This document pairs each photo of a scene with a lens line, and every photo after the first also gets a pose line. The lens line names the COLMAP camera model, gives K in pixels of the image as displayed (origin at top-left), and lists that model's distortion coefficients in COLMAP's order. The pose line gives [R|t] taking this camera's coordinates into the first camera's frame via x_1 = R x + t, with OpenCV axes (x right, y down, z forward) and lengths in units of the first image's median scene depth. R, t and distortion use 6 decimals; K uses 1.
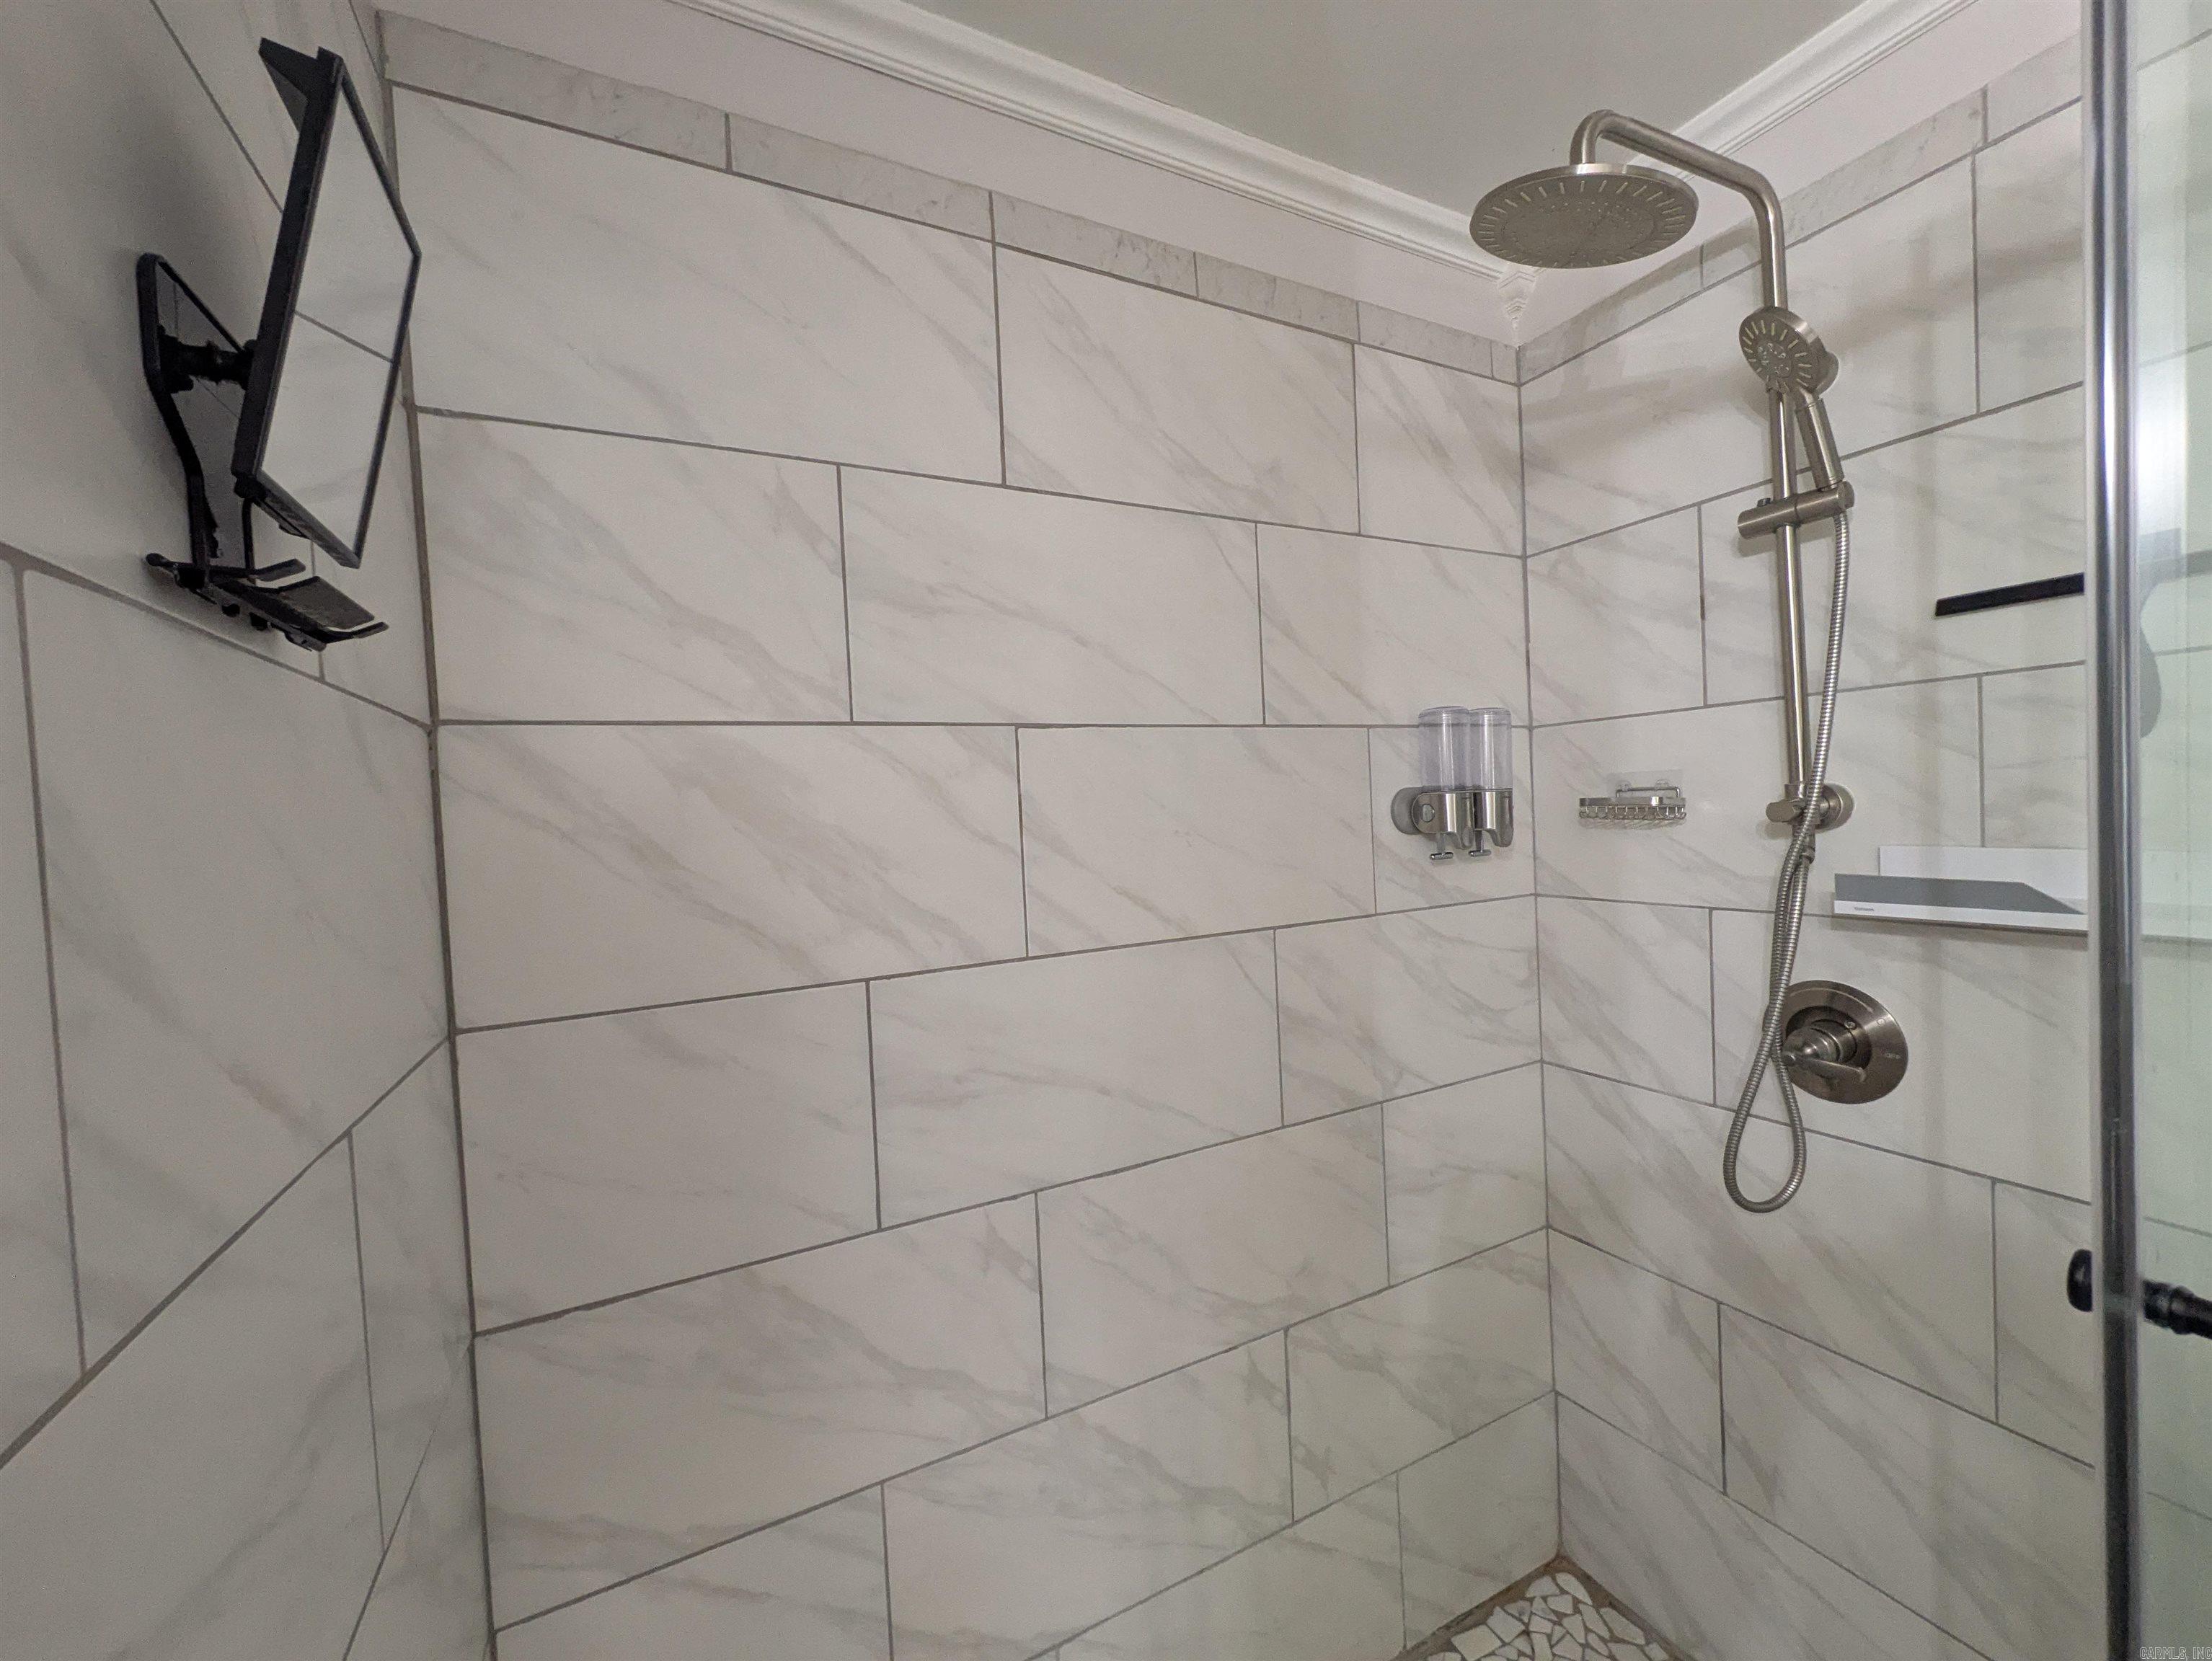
lens RADIAL K [[874.6, 0, 1106.9], [0, 874.6, 828.3], [0, 0, 1]] dist [0.000029, 0.000035]
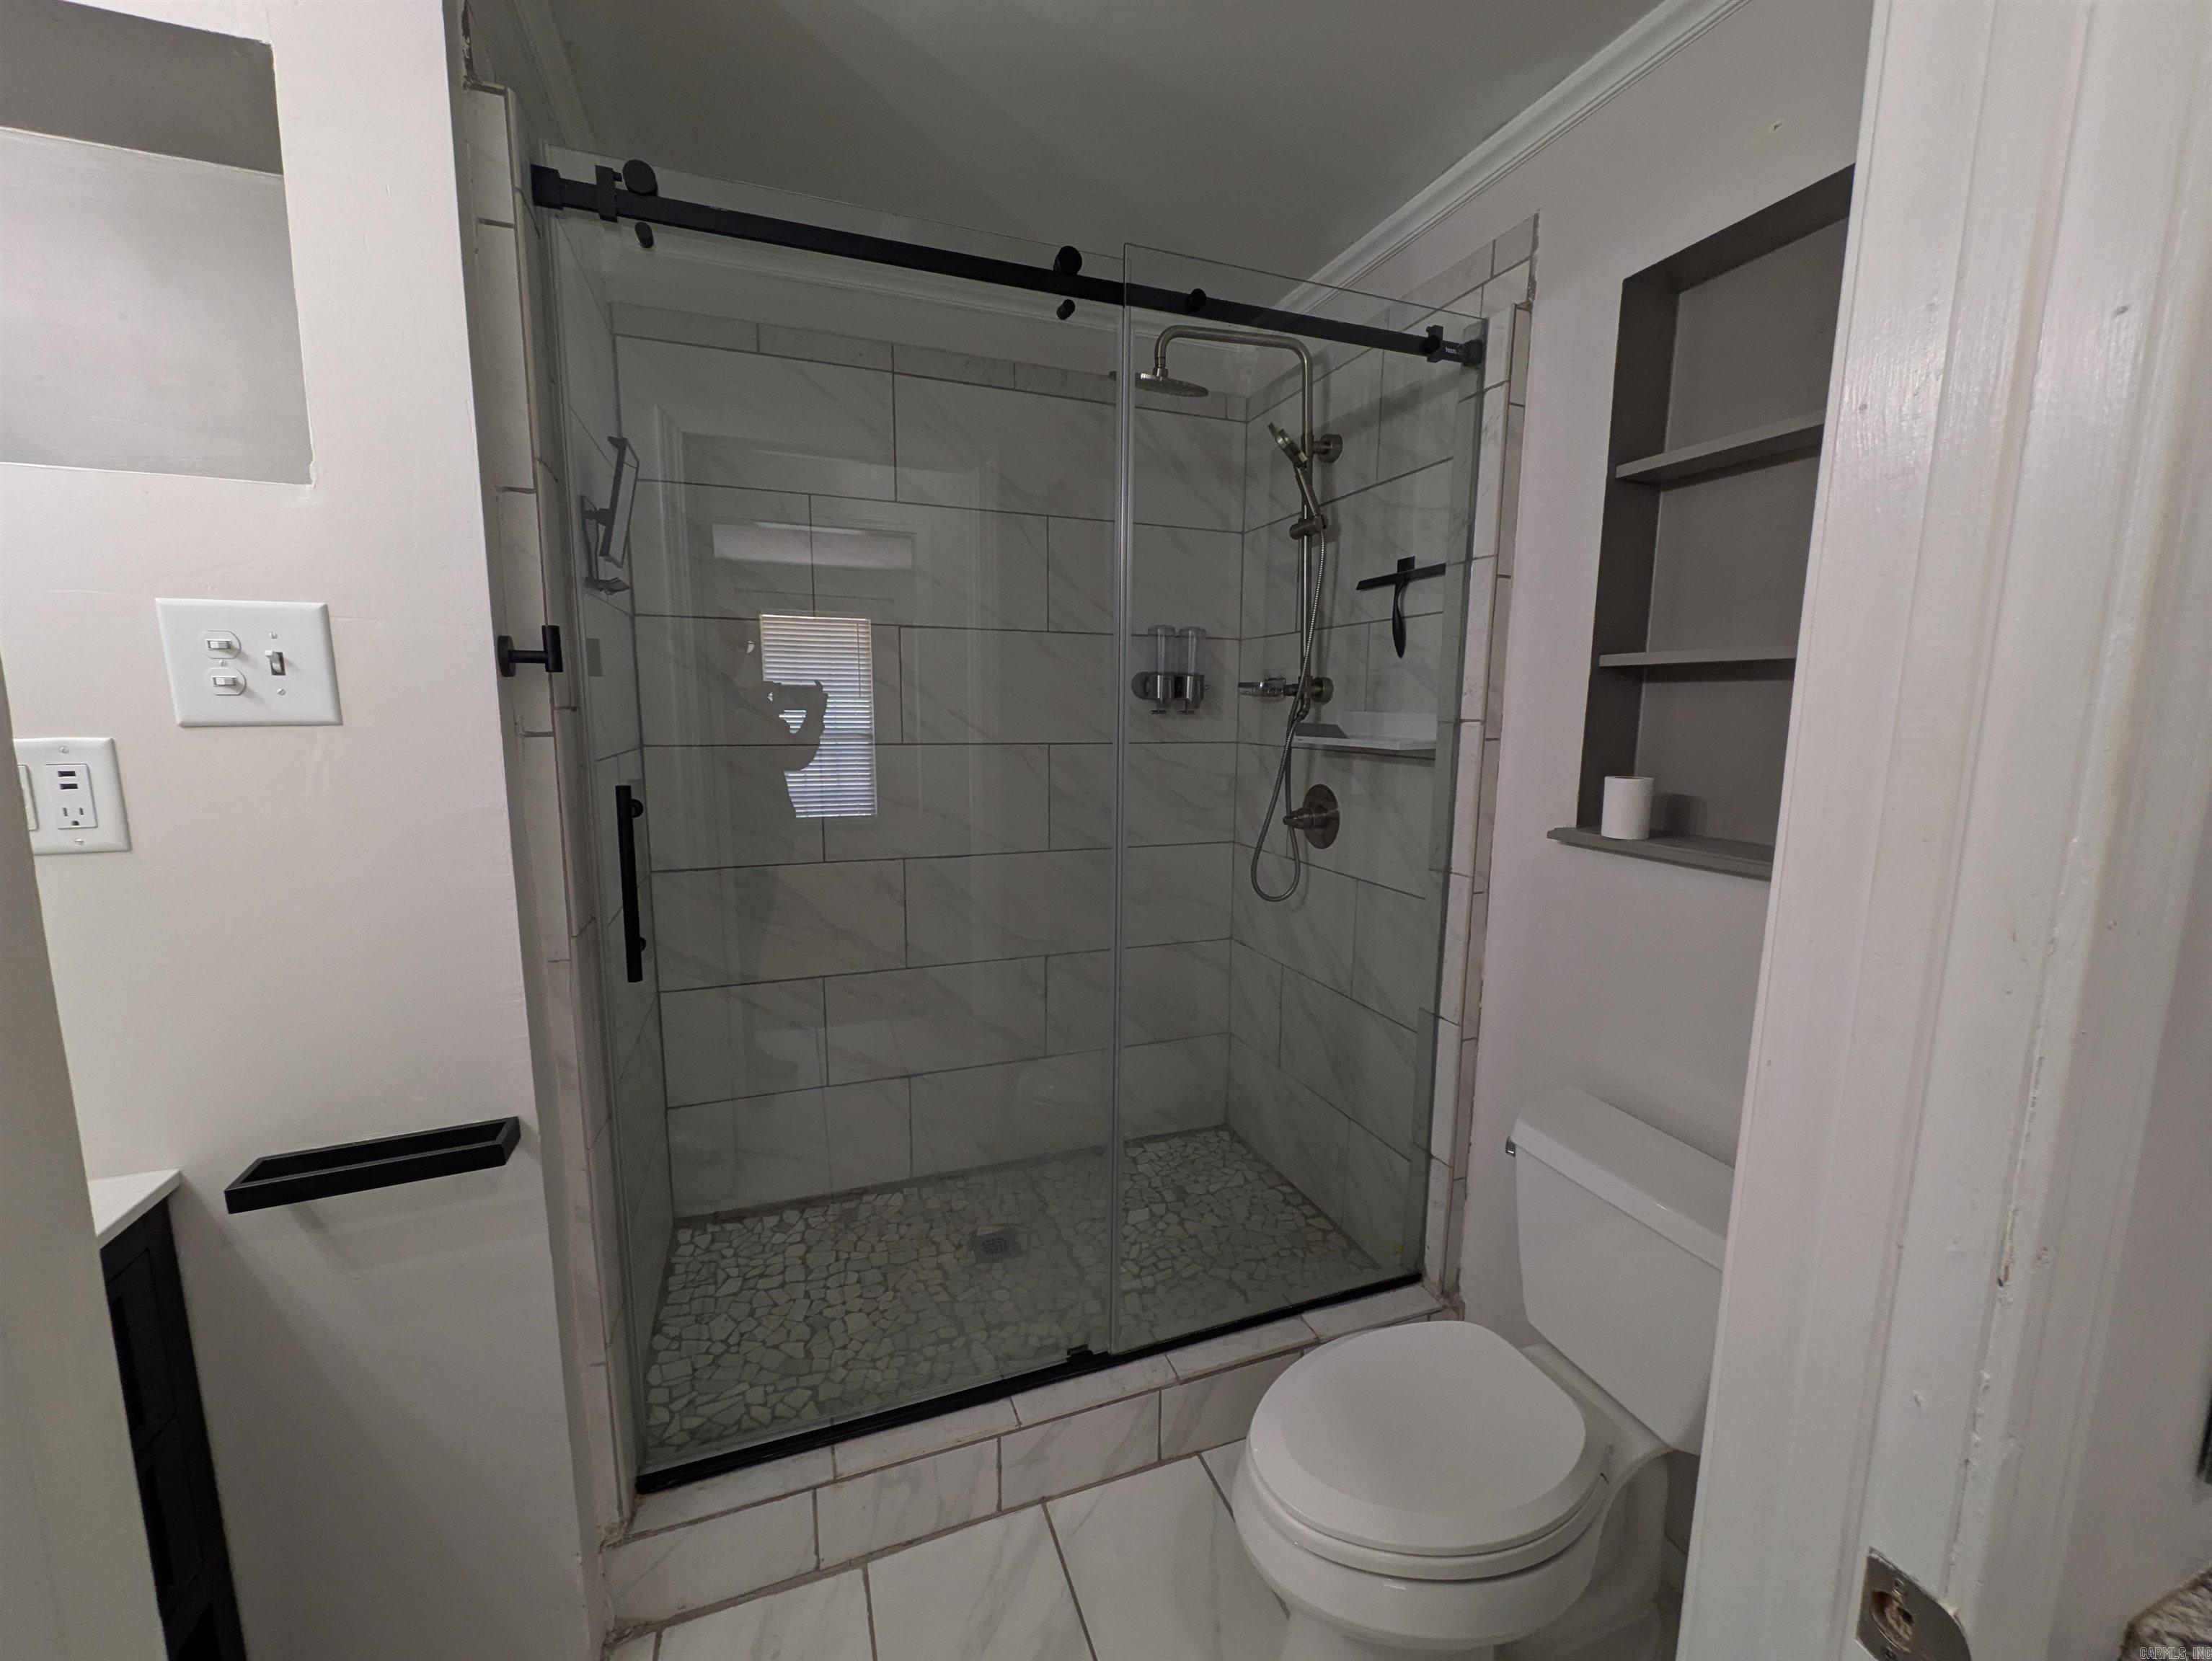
lens RADIAL K [[874.6, 0, 1107.2], [0, 874.6, 832.9], [0, 0, 1]] dist [0.000029, 0.000035]
pose [[0.991927, 0.070249, -0.105577, 0.516490], [-0.056801, 0.990480, 0.125390, 0.061650], [0.113380, -0.118381, 0.986474, -0.821730]]
